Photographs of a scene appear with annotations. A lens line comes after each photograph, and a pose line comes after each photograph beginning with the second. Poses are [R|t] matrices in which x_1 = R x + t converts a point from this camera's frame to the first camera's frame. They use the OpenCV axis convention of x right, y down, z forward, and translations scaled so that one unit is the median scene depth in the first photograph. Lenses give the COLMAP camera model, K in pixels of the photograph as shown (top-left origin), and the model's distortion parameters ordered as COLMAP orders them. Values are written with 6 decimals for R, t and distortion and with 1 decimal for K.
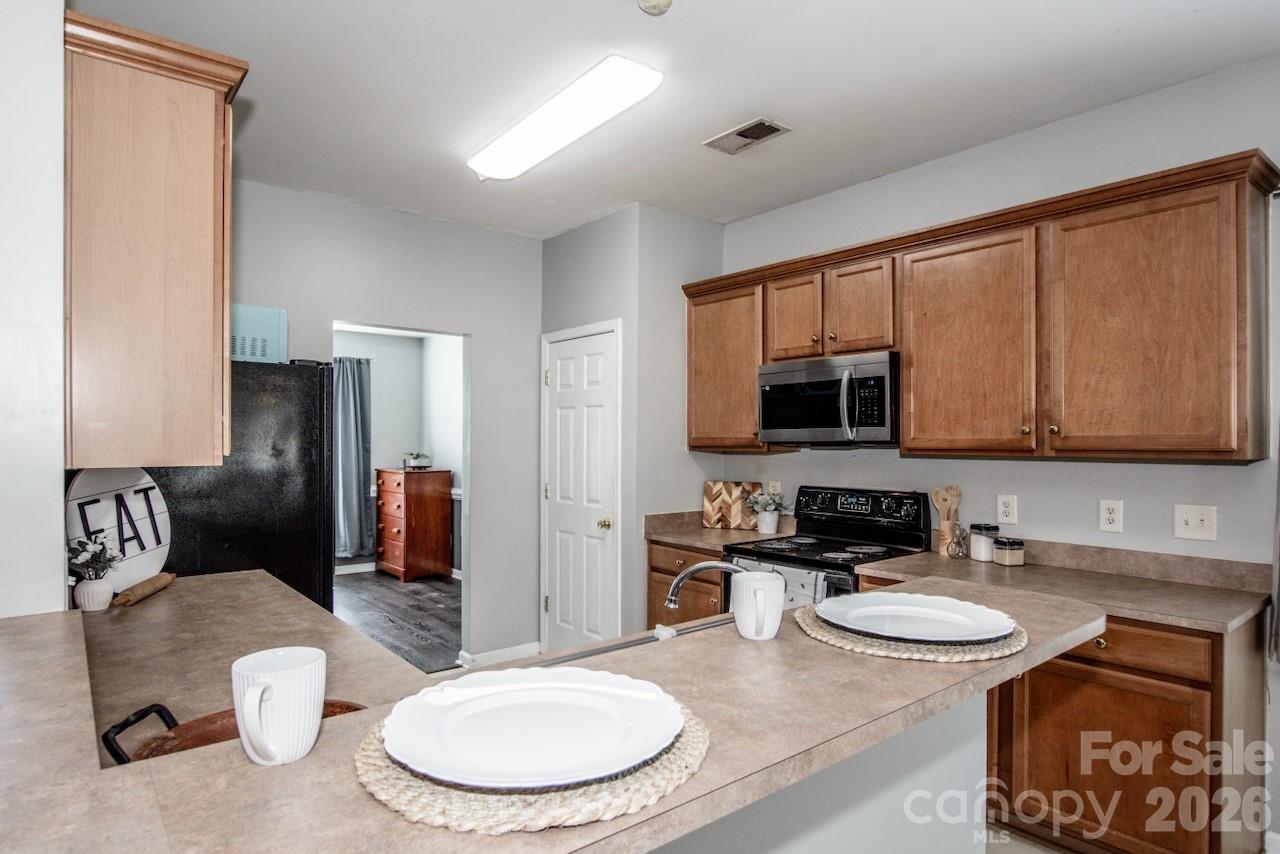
lens RADIAL K [[714.3, 0, 642.5], [0, 714.3, 431.4], [0, 0, 1]] dist [-0.022344, 0.001994]
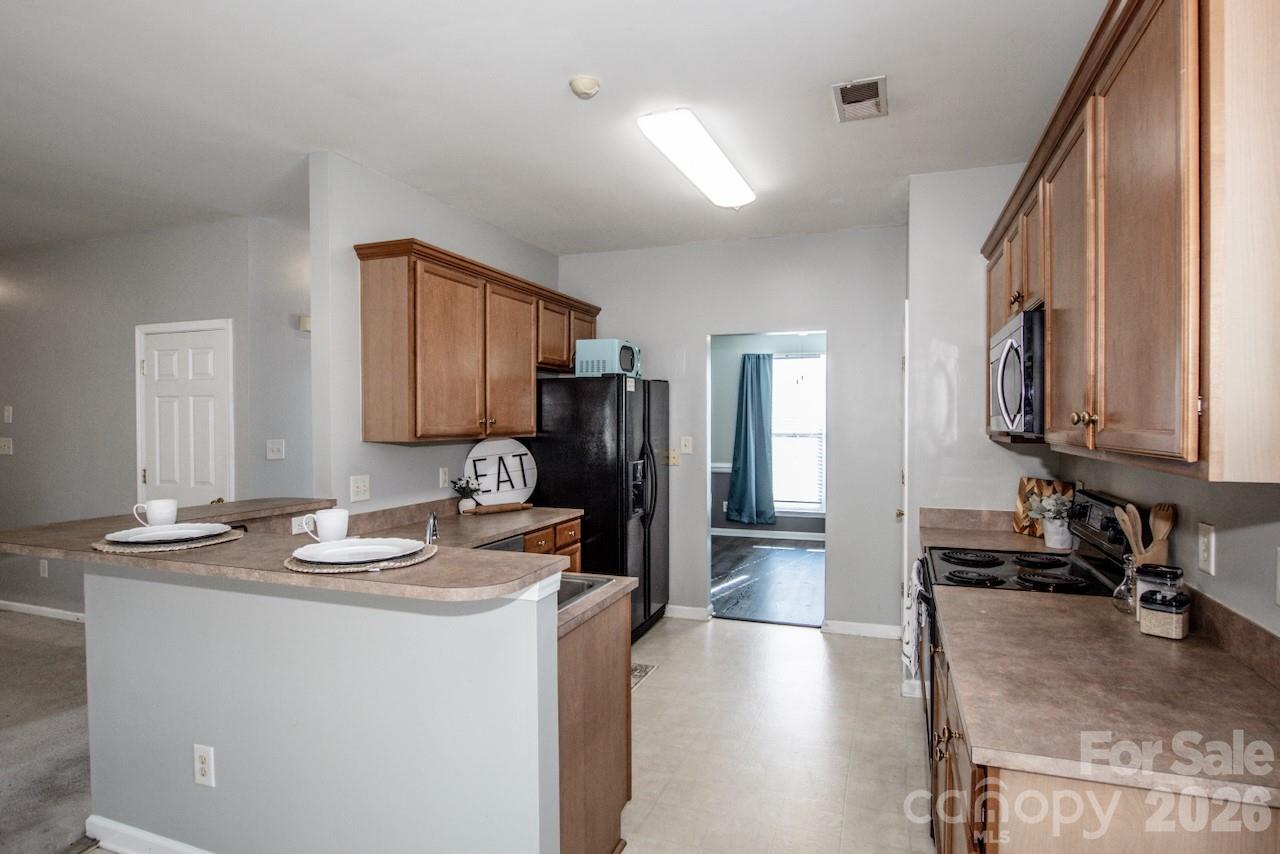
lens RADIAL K [[714.3, 0, 664.6], [0, 714.3, 415.8], [0, 0, 1]] dist [-0.022344, 0.001994]
pose [[0.509812, -0.004864, -0.860272, 0.748819], [0.010035, 0.999950, 0.000293, -0.009285], [0.860227, -0.008783, 0.509836, 0.294593]]
